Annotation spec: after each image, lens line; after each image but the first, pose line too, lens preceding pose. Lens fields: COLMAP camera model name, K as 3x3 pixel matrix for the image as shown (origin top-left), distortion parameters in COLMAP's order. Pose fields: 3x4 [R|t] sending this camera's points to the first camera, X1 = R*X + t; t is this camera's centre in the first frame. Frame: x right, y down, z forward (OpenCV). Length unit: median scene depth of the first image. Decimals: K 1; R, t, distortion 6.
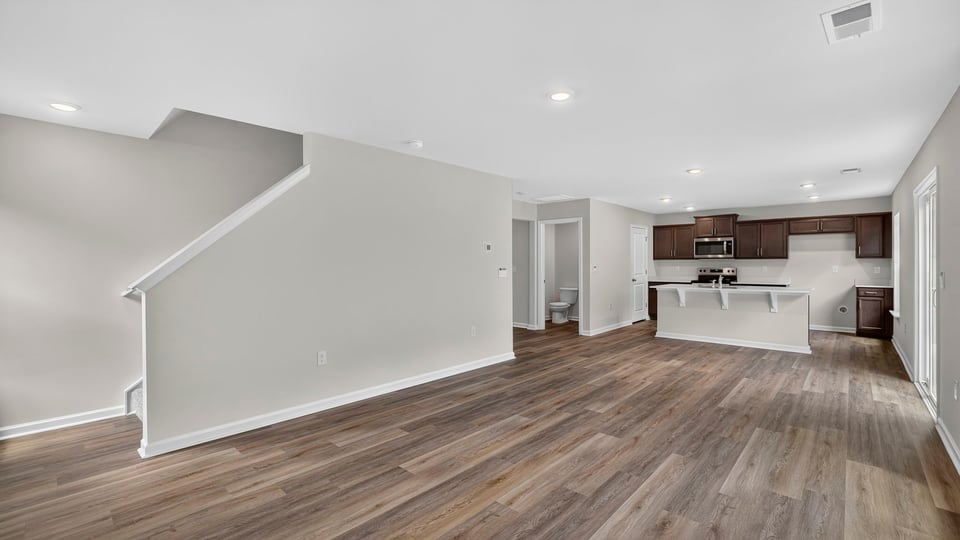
lens RADIAL K [[417.4, 0, 476.1], [0, 417.4, 261.0], [0, 0, 1]] dist [-0.027691, 0.007978]
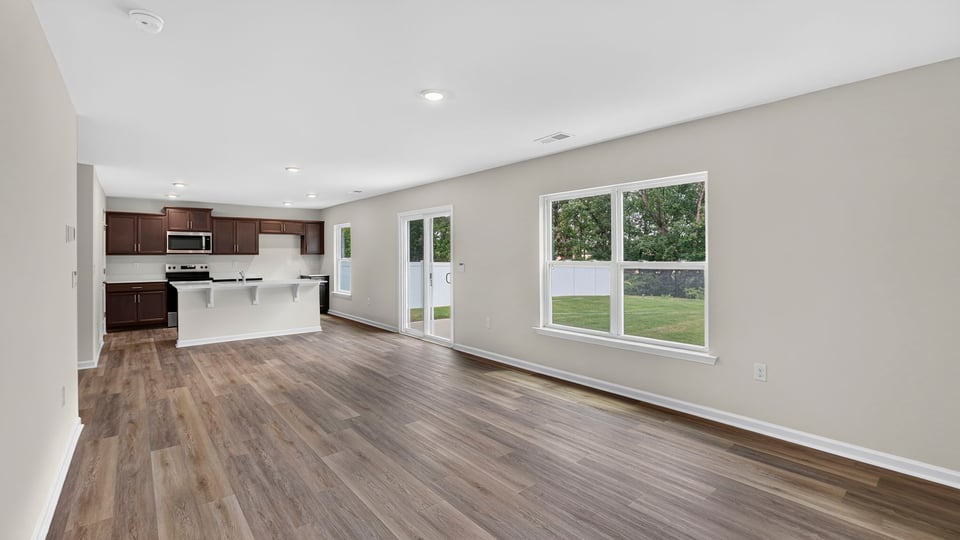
lens RADIAL K [[417.4, 0, 465.4], [0, 417.4, 252.9], [0, 0, 1]] dist [-0.027691, 0.007978]
pose [[0.145188, 0.007295, 0.989377, -0.319422], [-0.000968, 0.999973, -0.007231, -0.003030], [-0.989404, 0.000092, 0.145192, 0.316351]]
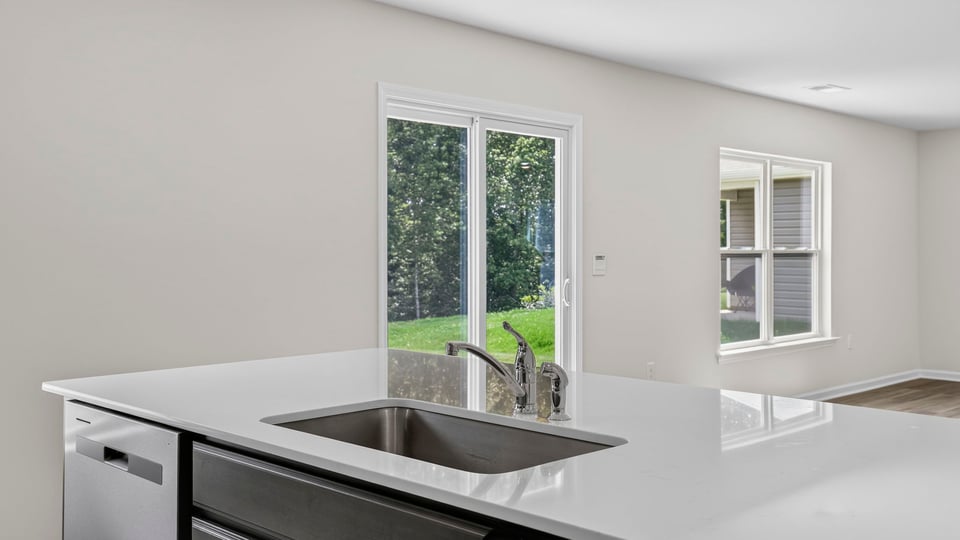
lens RADIAL K [[917.7, 0, 470.7], [0, 917.7, 248.5], [0, 0, 1]] dist [0.029046, 0.000000]
pose [[-0.999043, 0.001691, 0.043699, 0.586241], [0.001119, 0.999913, -0.013128, 0.018104], [-0.043718, -0.013067, -0.998958, 1.258015]]
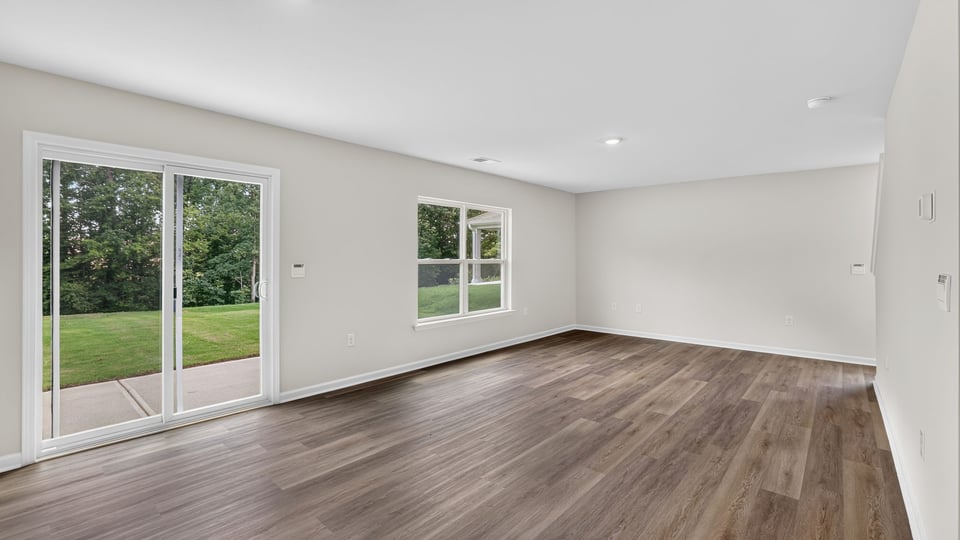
lens RADIAL K [[417.4, 0, 475.0], [0, 417.4, 261.5], [0, 0, 1]] dist [-0.027691, 0.007978]
pose [[-0.999861, -0.002746, -0.016418, 0.285544], [-0.002774, 0.999995, 0.001650, 0.008291], [0.016413, 0.001695, -0.999864, 0.985437]]
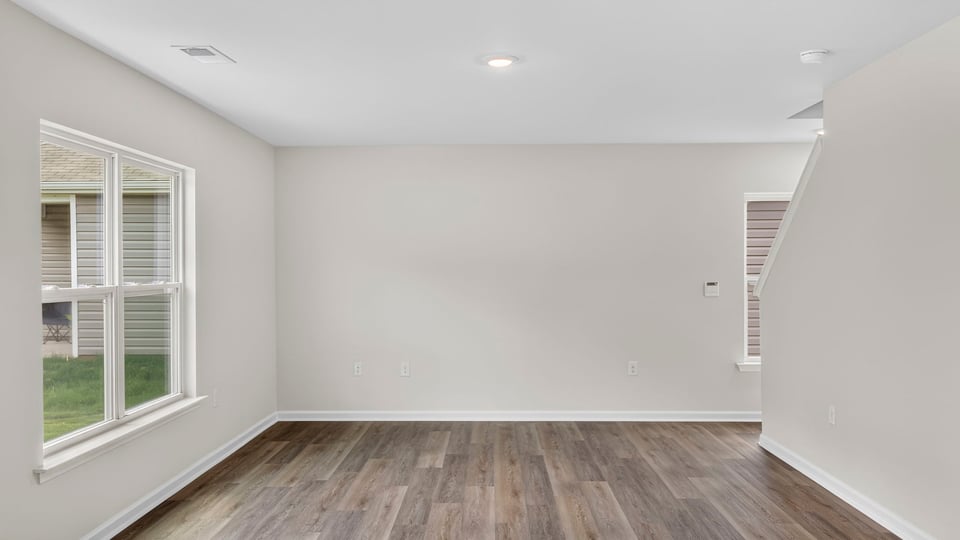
lens RADIAL K [[824.6, 0, 468.3], [0, 824.6, 276.1], [0, 0, 1]] dist [0.040607, 0.012761]
pose [[-0.755658, 0.010131, -0.654888, 0.509152], [0.010150, 0.999941, 0.003757, -0.001950], [0.654888, -0.003808, -0.755716, 0.860307]]
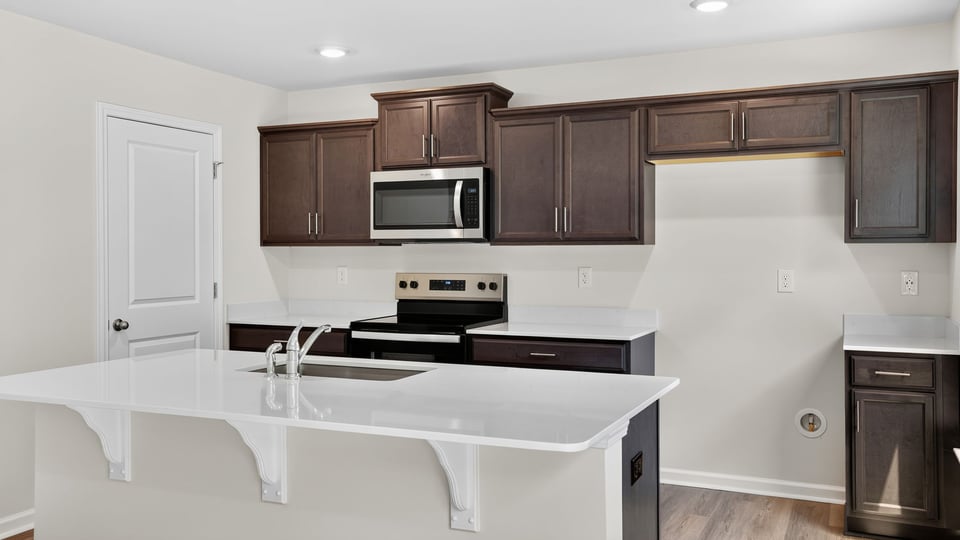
lens RADIAL K [[824.6, 0, 467.8], [0, 824.6, 261.8], [0, 0, 1]] dist [0.040607, 0.012761]
pose [[0.952157, -0.002417, 0.305600, 0.535813], [-0.002368, 0.999880, 0.015287, -0.001500], [-0.305601, -0.015280, 0.952037, 0.568925]]
